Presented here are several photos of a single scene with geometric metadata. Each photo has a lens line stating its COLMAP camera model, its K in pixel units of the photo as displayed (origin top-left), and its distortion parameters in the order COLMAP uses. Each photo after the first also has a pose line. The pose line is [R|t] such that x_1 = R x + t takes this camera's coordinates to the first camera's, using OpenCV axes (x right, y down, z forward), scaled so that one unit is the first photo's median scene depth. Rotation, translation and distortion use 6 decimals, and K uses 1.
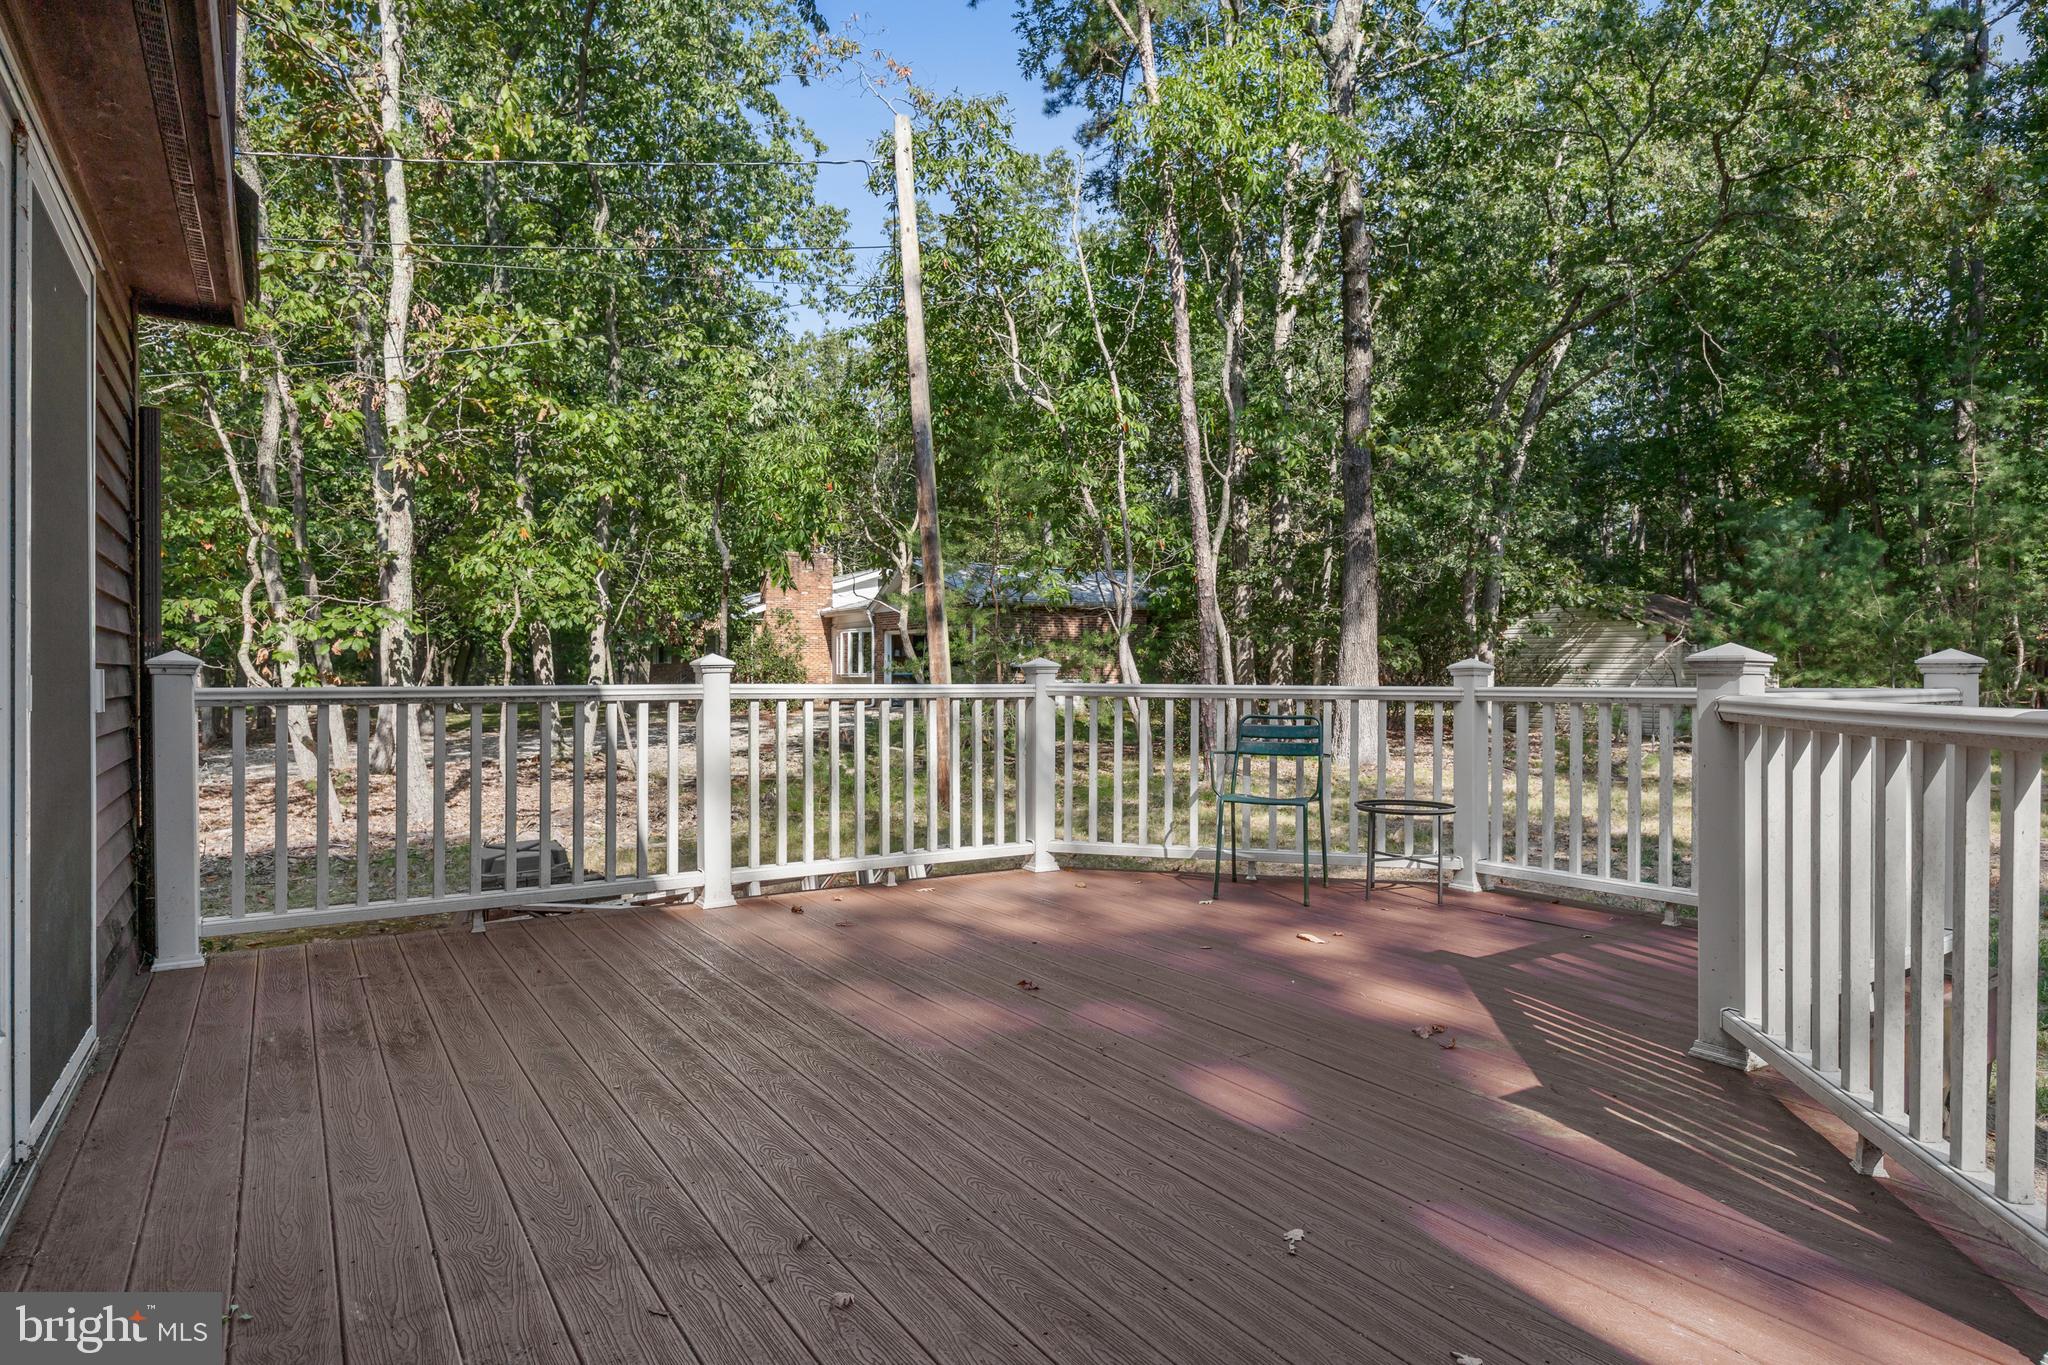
lens RADIAL K [[1118.7, 0, 1024.0], [0, 1118.7, 682.5], [0, 0, 1]] dist [-0.002334, -0.000948]
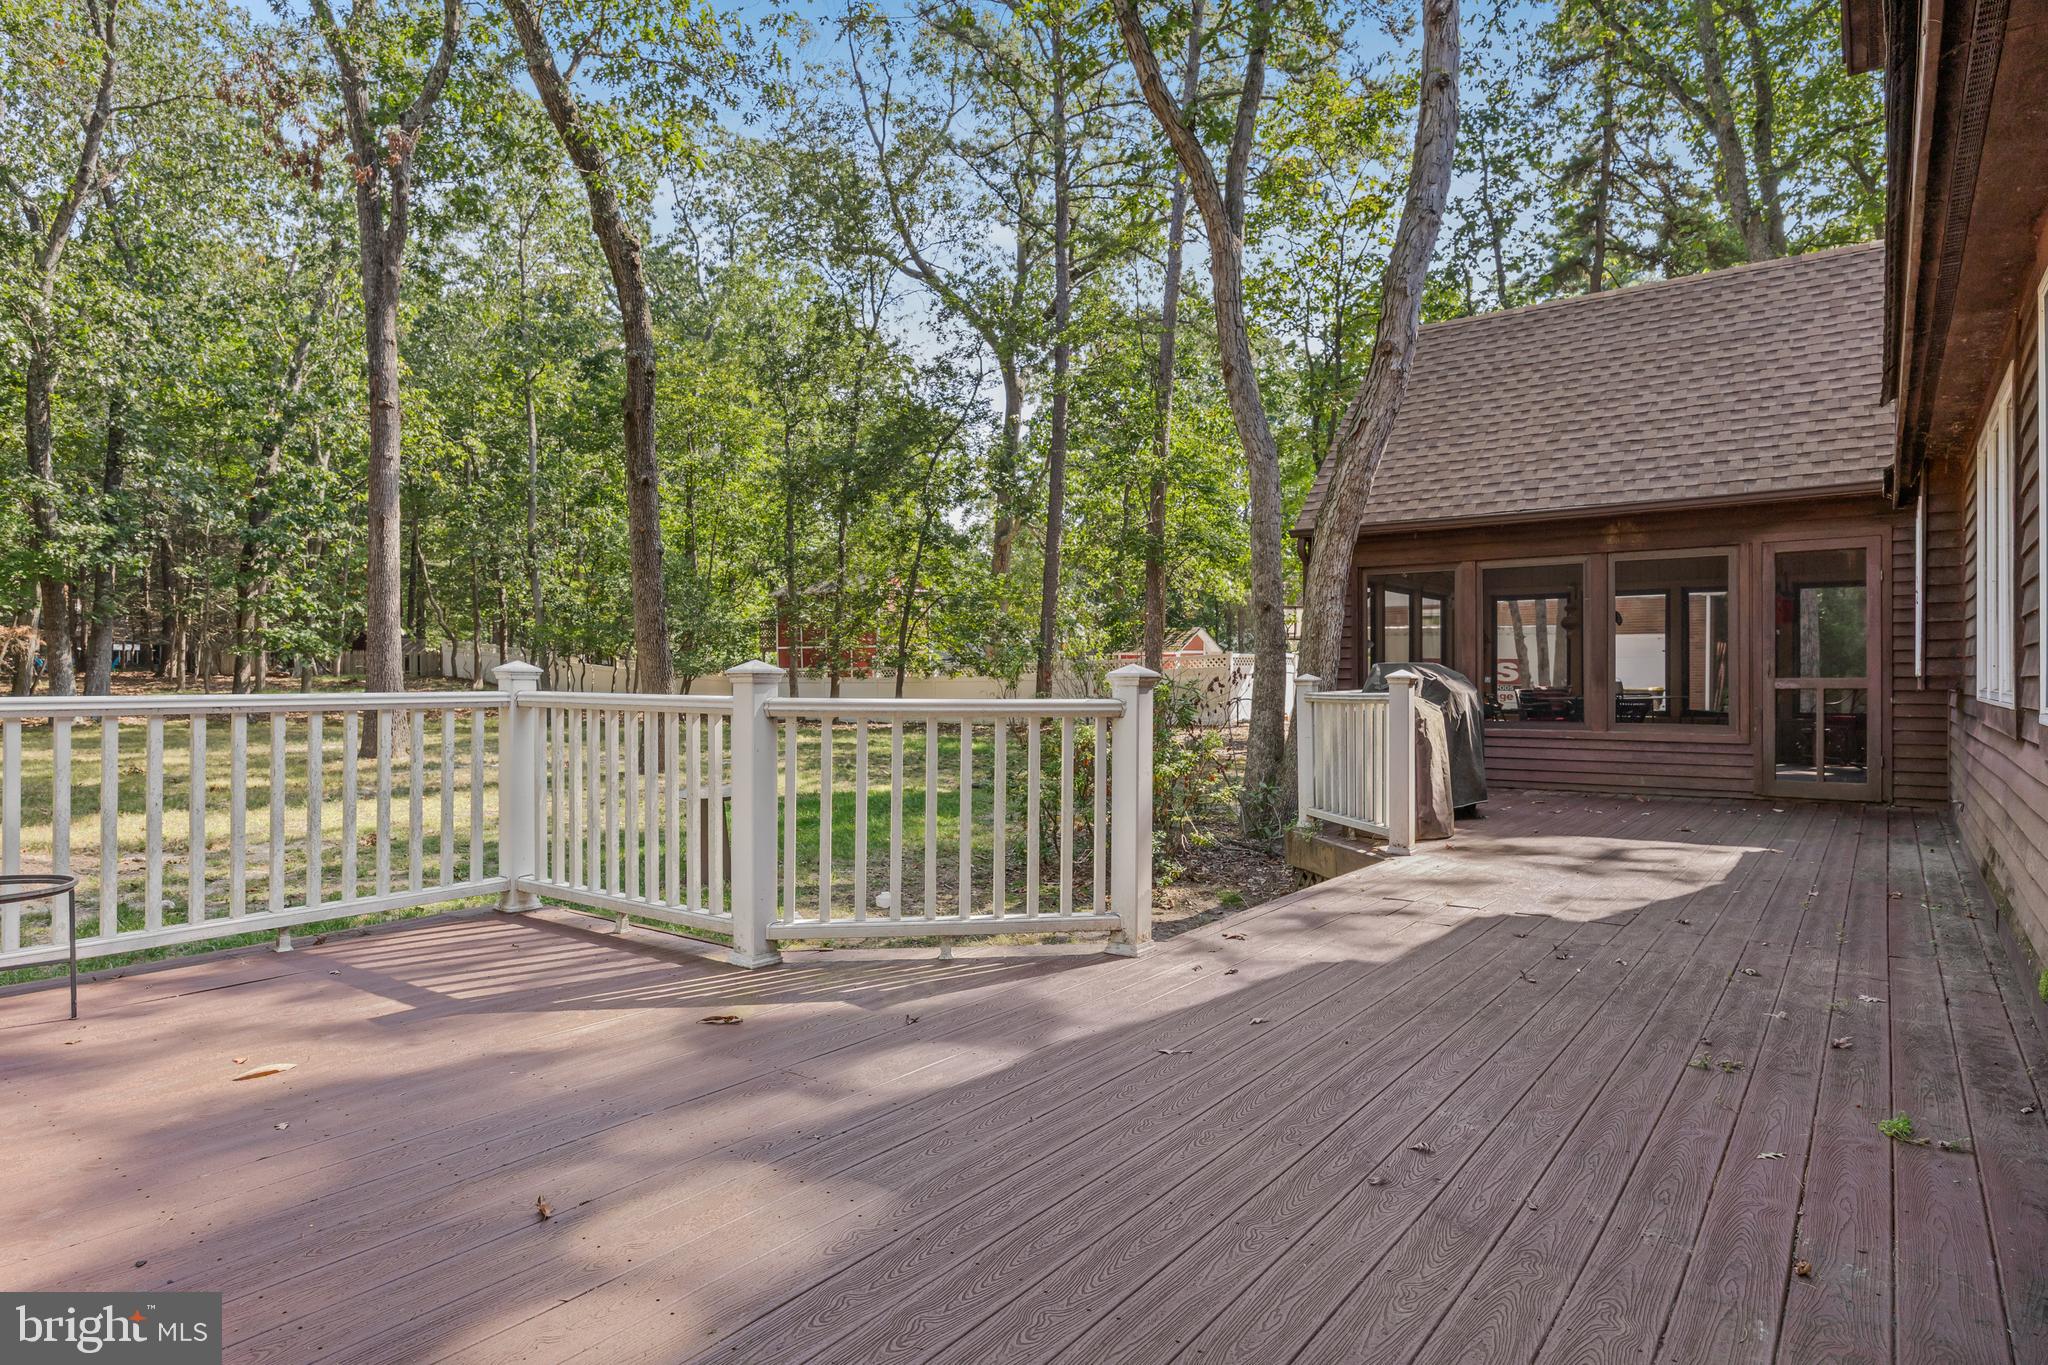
lens RADIAL K [[1118.7, 0, 1024.0], [0, 1118.7, 682.5], [0, 0, 1]] dist [-0.002334, -0.000948]
pose [[-0.324737, -0.006518, 0.945782, -0.918947], [0.000723, 0.999974, 0.007139, -0.019409], [-0.945804, 0.003002, -0.324724, 1.351684]]
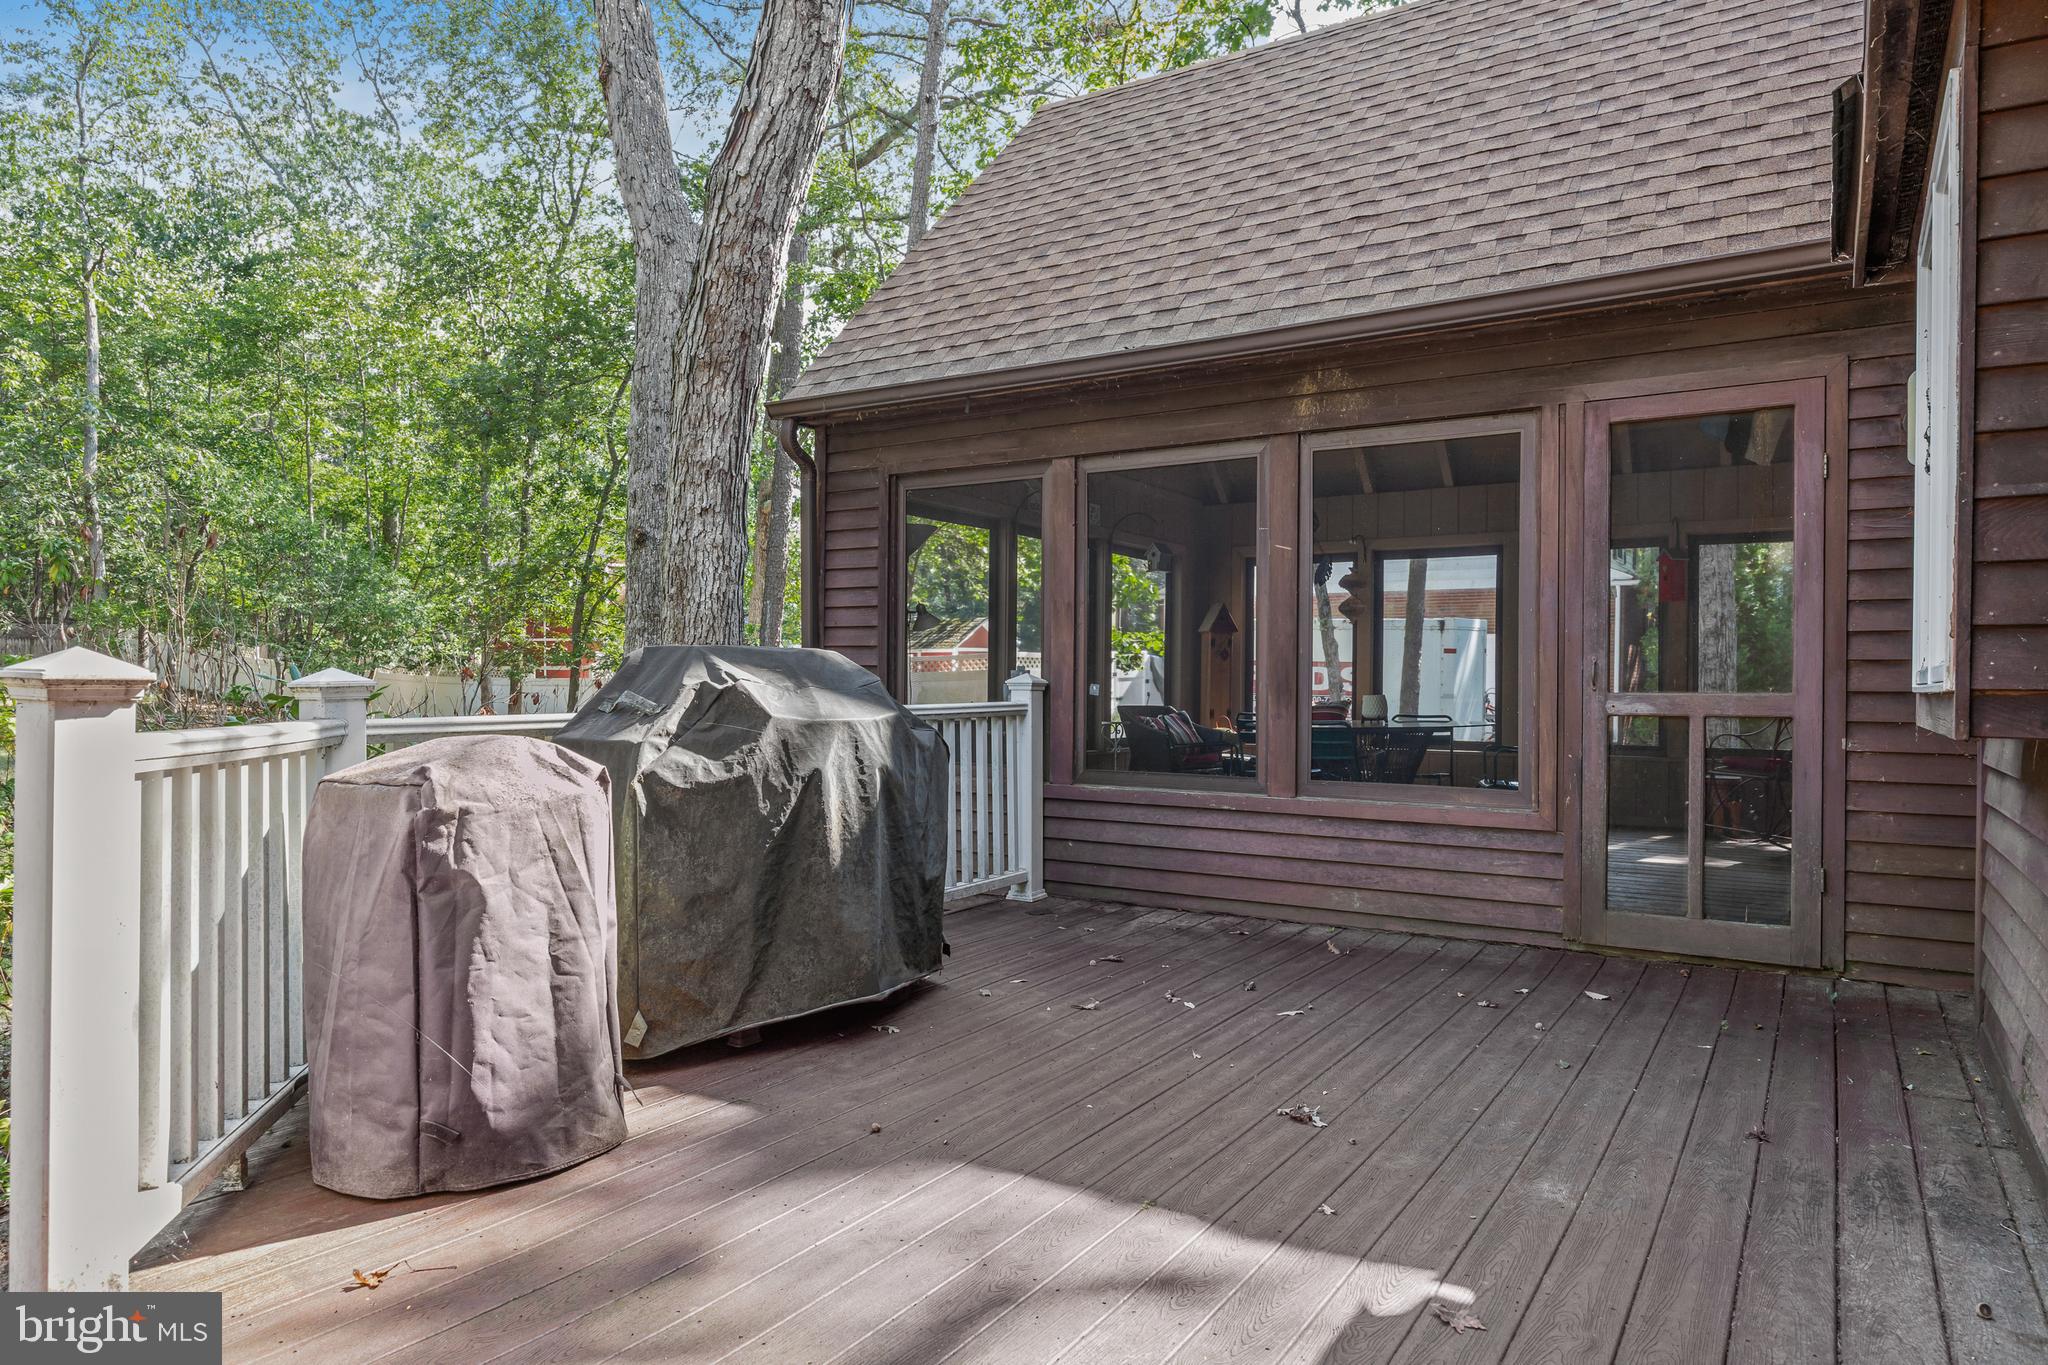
lens RADIAL K [[1248.9, 0, 1024.0], [0, 1248.9, 682.5], [0, 0, 1]] dist [-0.000267, 0.000370]
pose [[-0.402491, -0.005376, 0.915408, -0.868999], [-0.008069, 0.999965, 0.002325, -0.019297], [-0.915389, -0.006451, -0.402520, 1.276098]]
